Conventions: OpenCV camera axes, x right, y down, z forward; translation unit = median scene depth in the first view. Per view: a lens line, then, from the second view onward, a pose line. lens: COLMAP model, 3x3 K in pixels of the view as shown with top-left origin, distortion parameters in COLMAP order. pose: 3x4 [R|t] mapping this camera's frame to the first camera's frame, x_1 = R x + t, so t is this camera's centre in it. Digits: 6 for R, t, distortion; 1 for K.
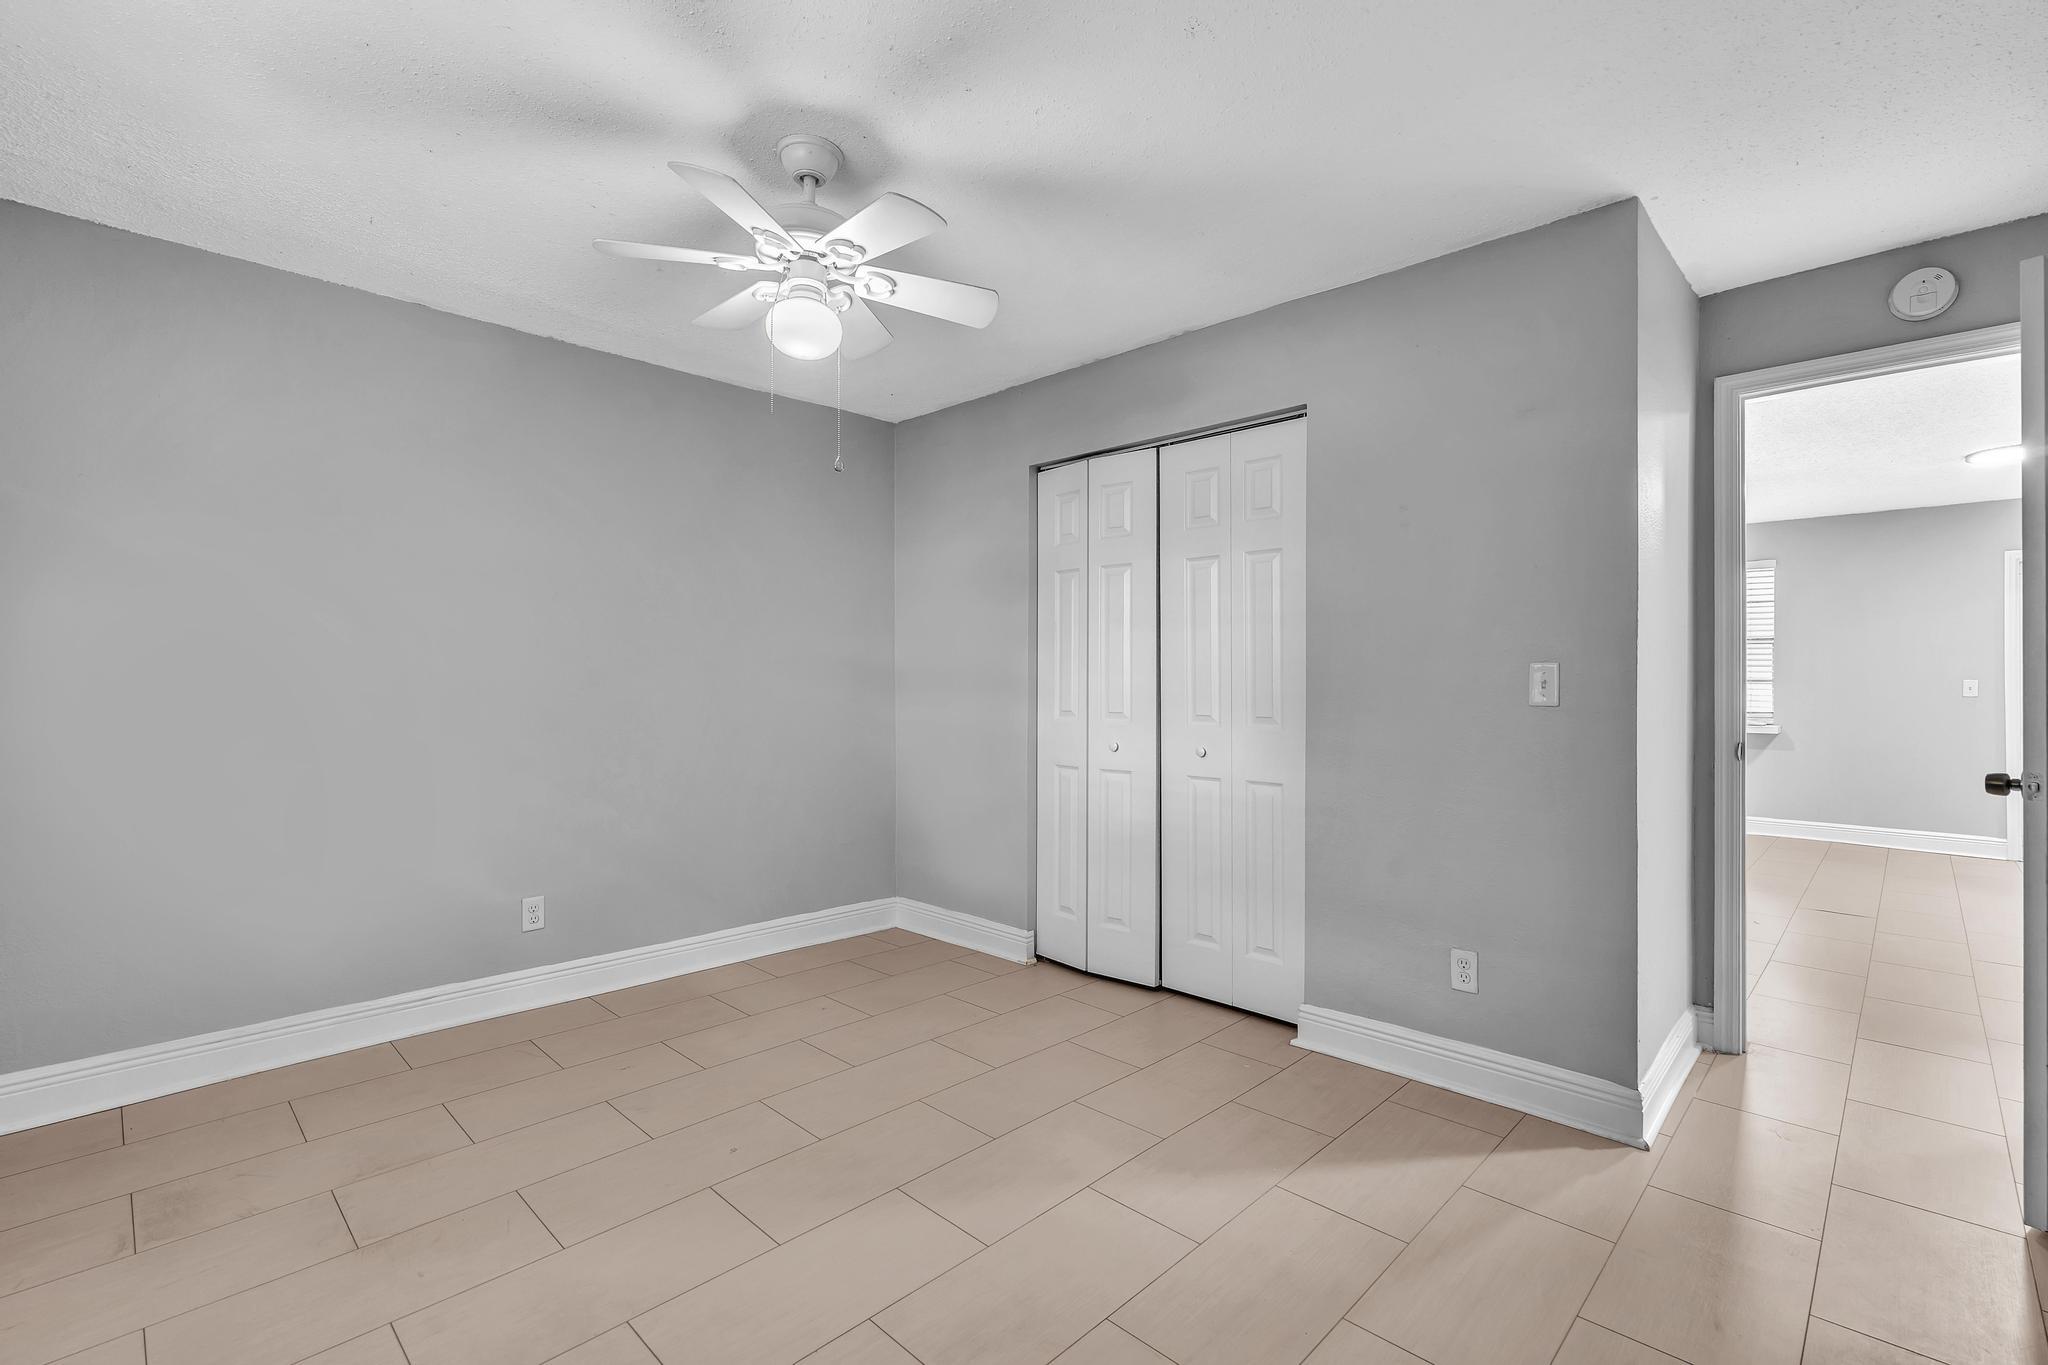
lens RADIAL K [[923.0, 0, 1024.0], [0, 923.0, 682.5], [0, 0, 1]] dist [-0.001236, -0.000096]
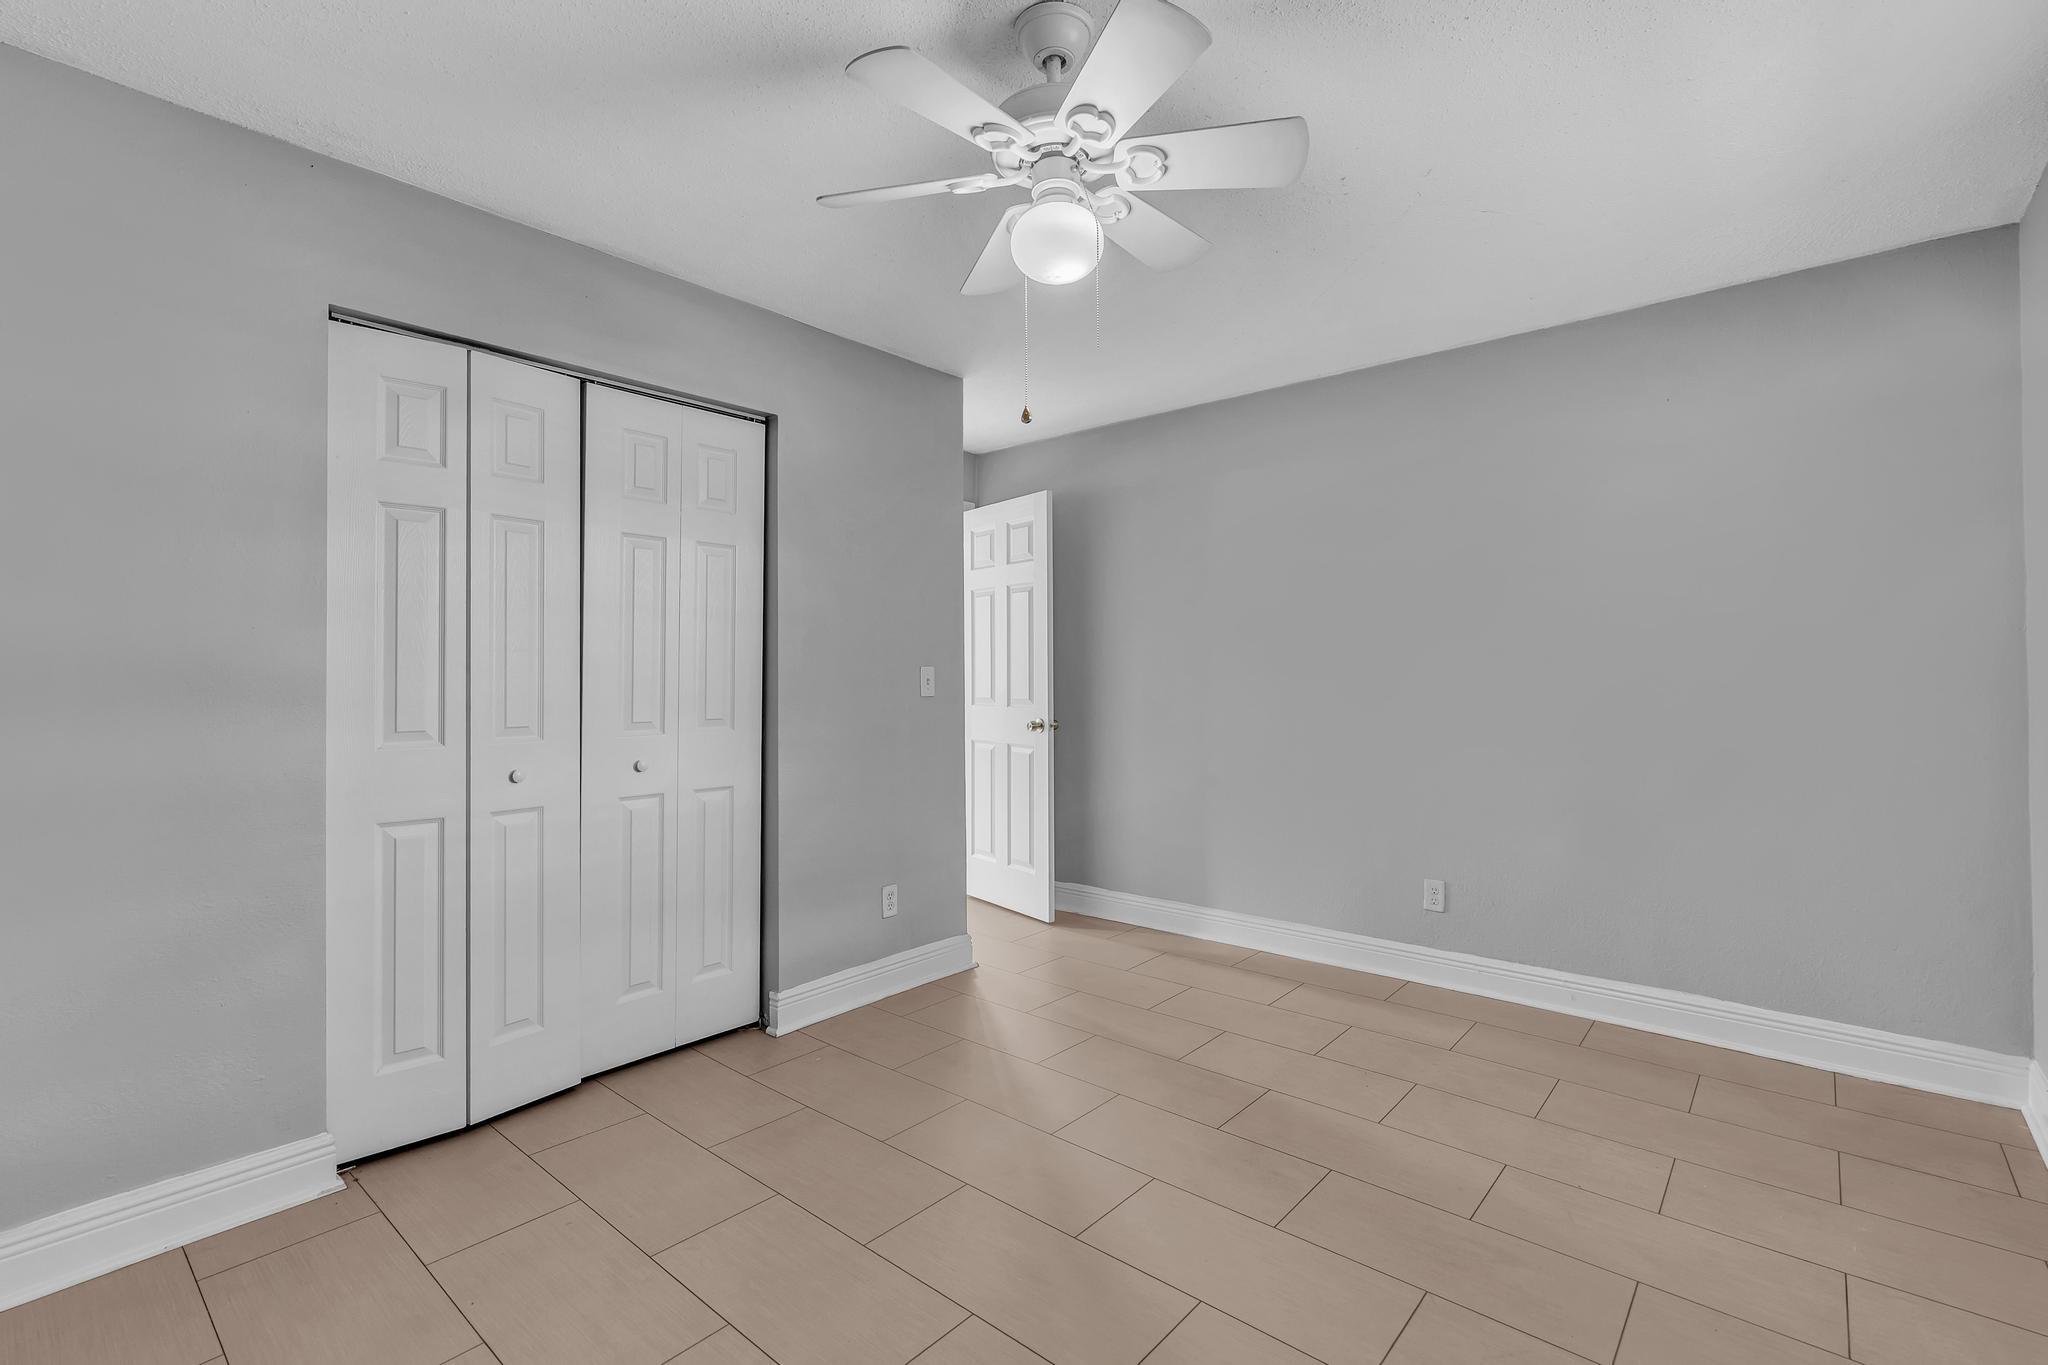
lens RADIAL K [[921.3, 0, 1026.7], [0, 921.3, 664.0], [0, 0, 1]] dist [0.000361, 0.000168]
pose [[-0.062710, 0.014443, 0.997927, -0.716256], [0.006657, 0.999879, -0.014053, -0.003525], [-0.998010, 0.005762, -0.062799, 0.751979]]
